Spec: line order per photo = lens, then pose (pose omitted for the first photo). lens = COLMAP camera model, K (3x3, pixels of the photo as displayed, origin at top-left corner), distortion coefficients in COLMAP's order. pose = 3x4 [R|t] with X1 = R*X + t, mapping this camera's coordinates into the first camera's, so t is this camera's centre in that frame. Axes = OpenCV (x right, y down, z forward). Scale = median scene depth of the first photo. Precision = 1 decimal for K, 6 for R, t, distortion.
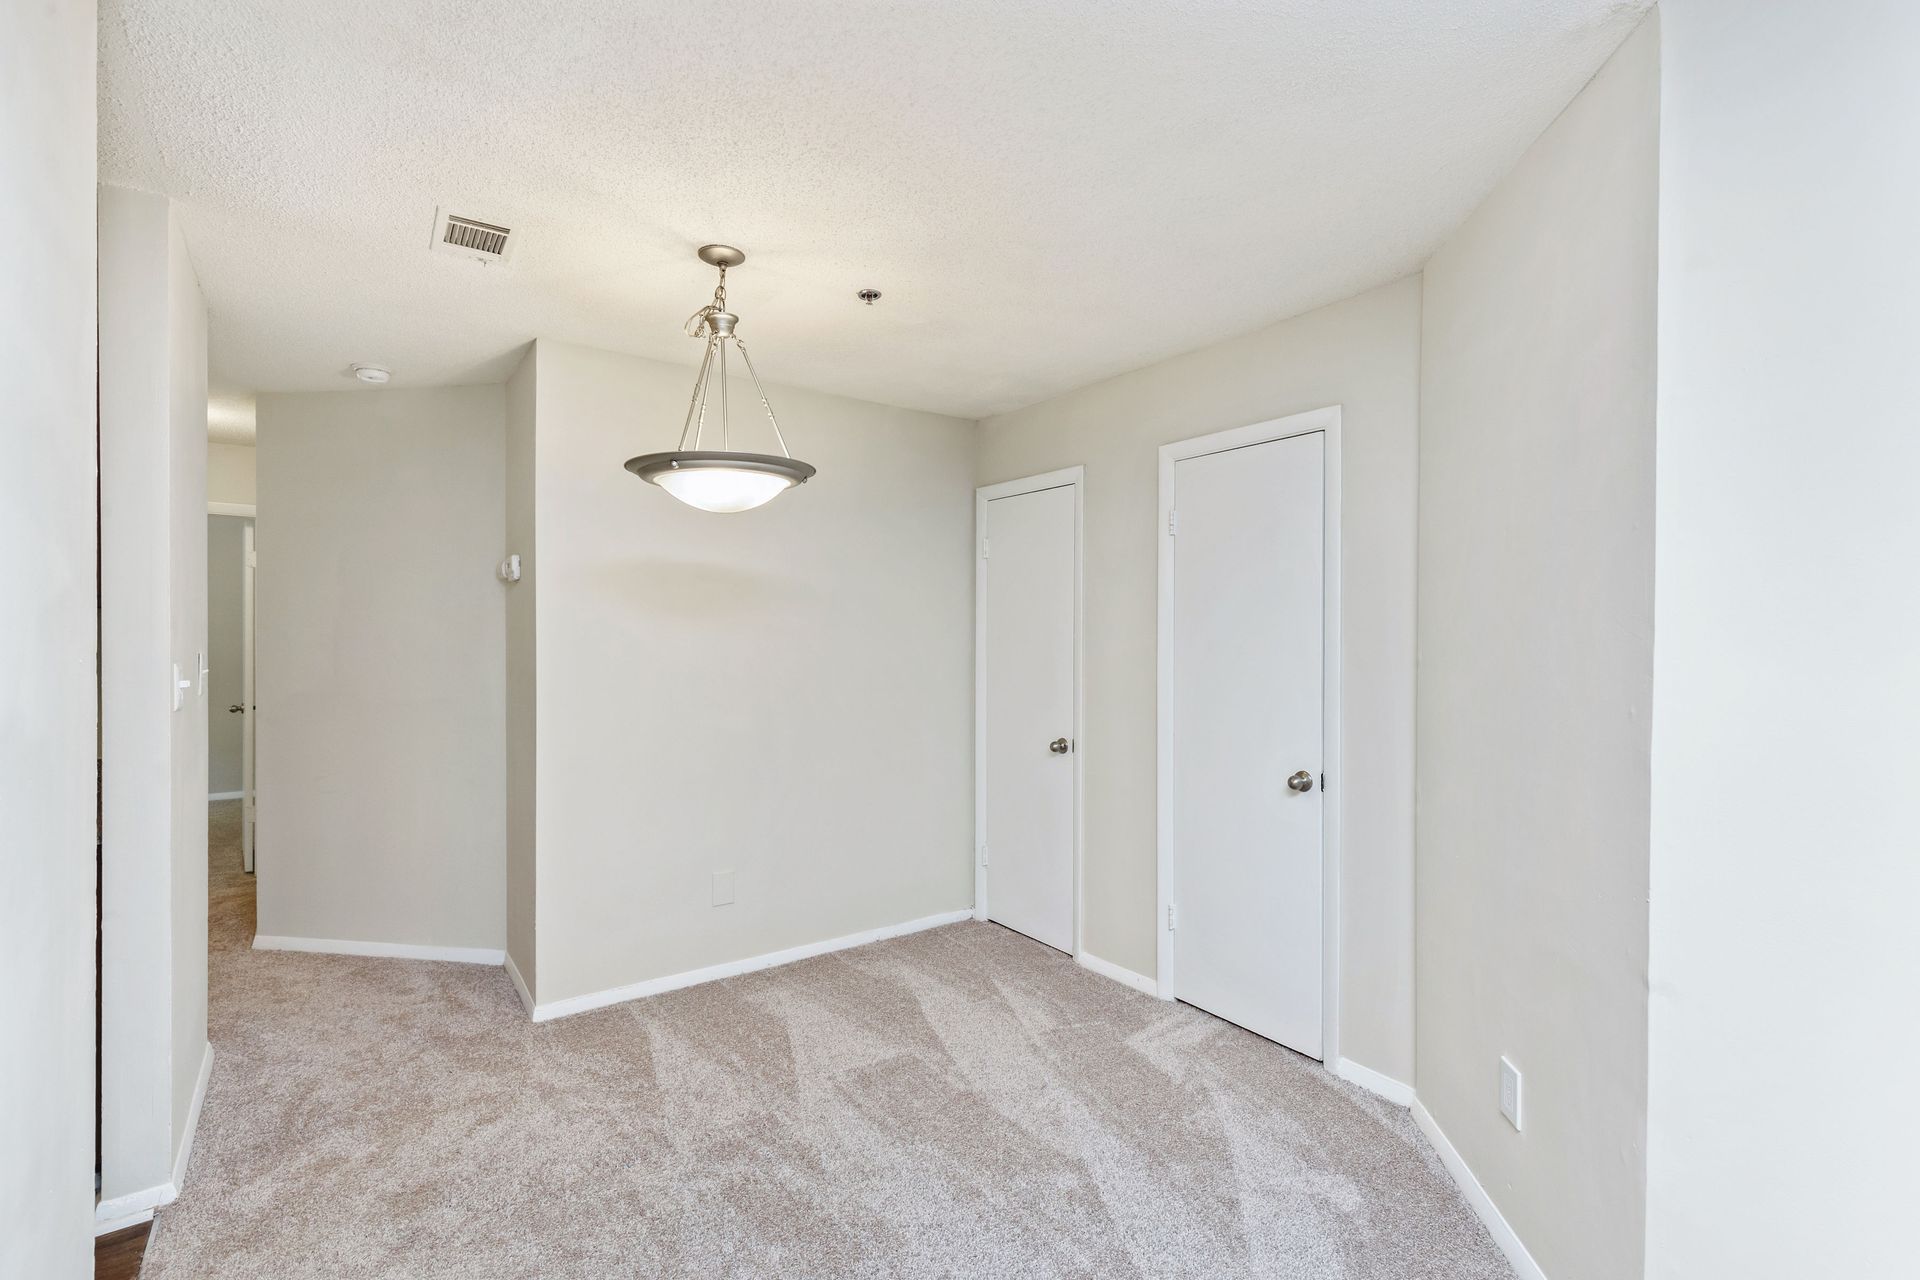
lens RADIAL K [[875.9, 0, 960.0], [0, 875.9, 640.0], [0, 0, 1]] dist [0.000297, 0.000024]
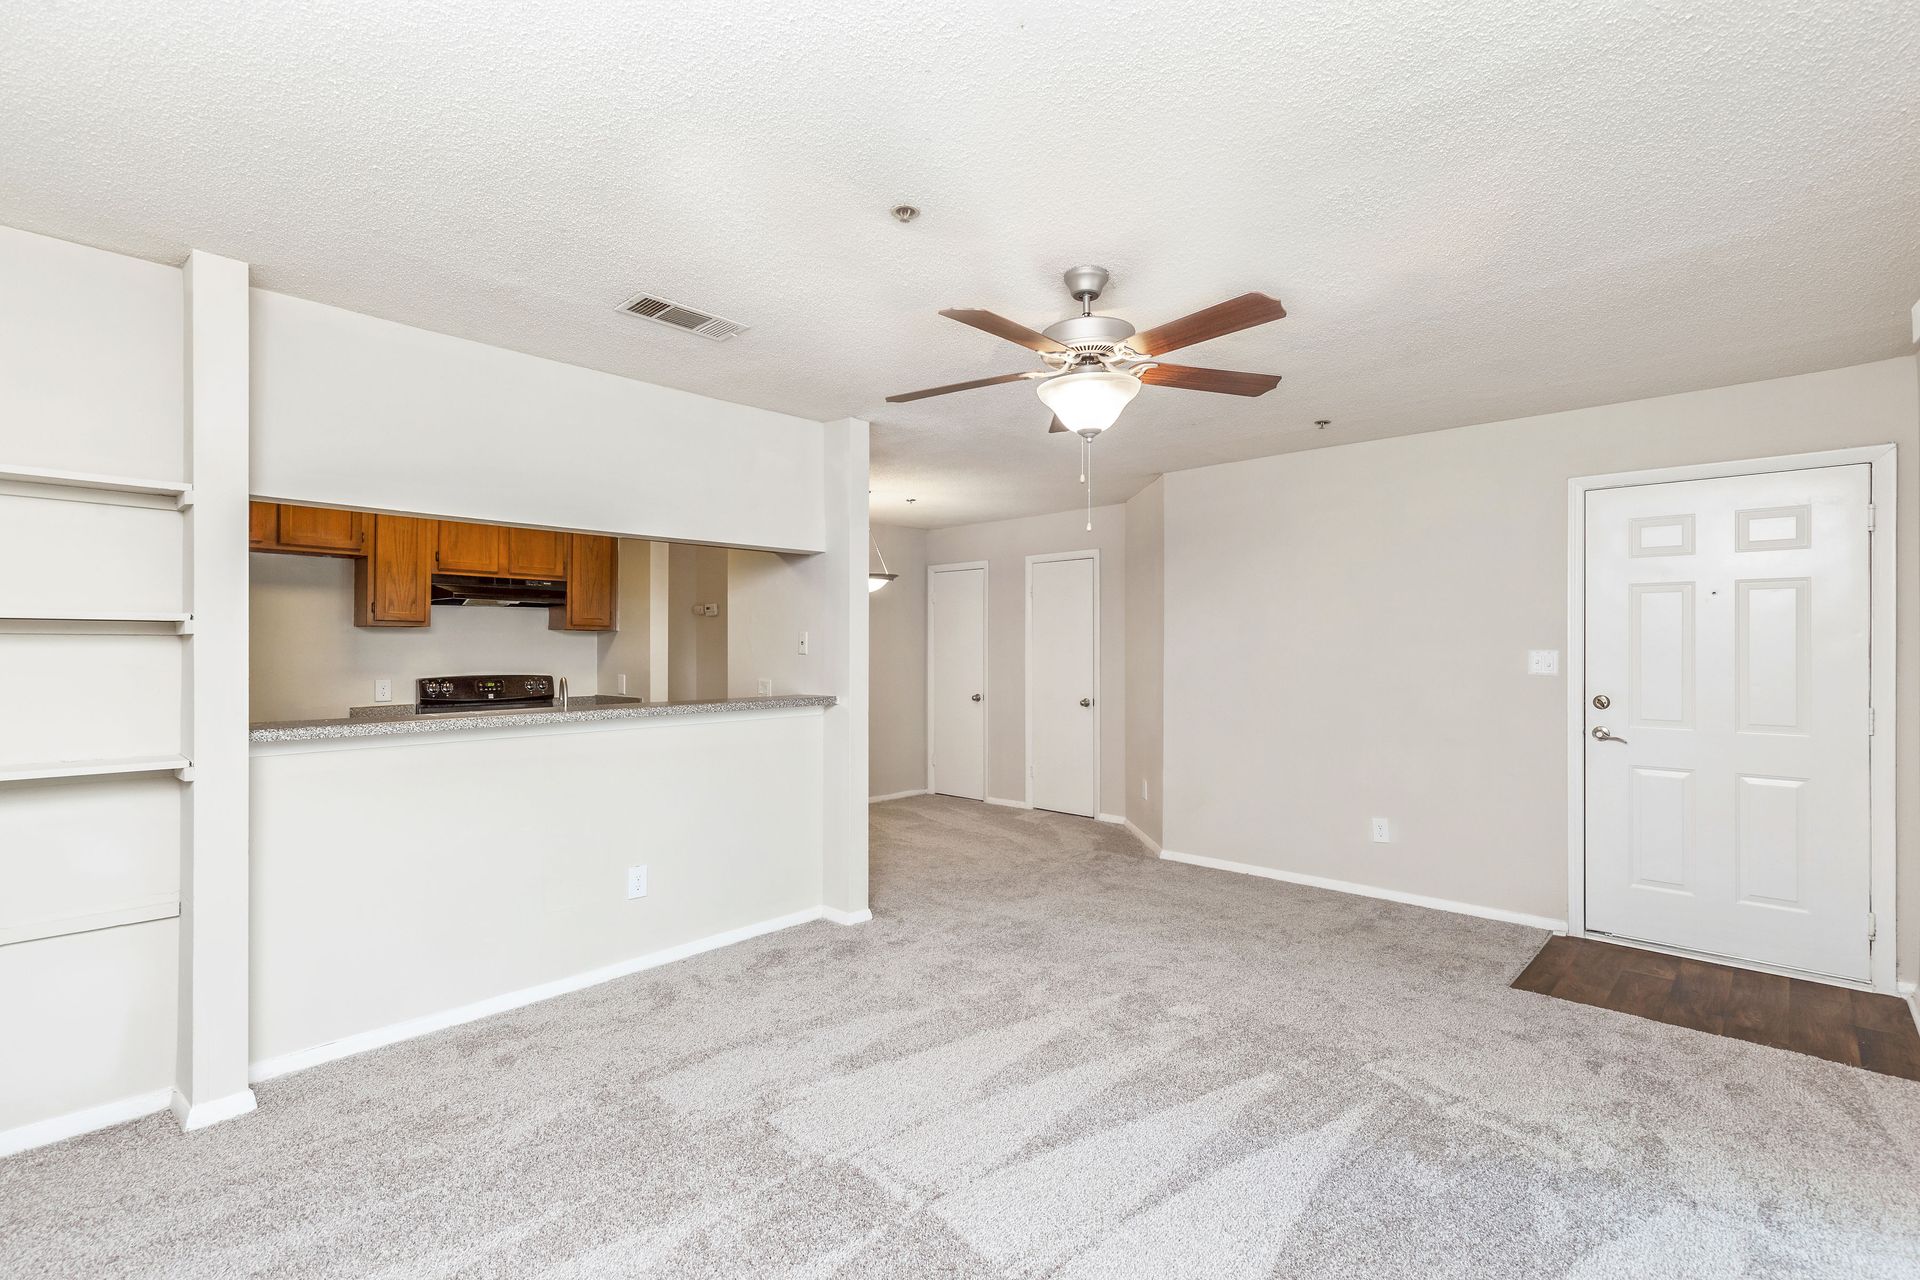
lens RADIAL K [[875.9, 0, 960.0], [0, 875.9, 640.0], [0, 0, 1]] dist [0.000297, 0.000024]
pose [[0.981286, 0.000879, 0.192554, -0.354789], [0.001909, 0.999896, -0.014292, 0.018865], [-0.192547, 0.014392, 0.981182, -1.115502]]
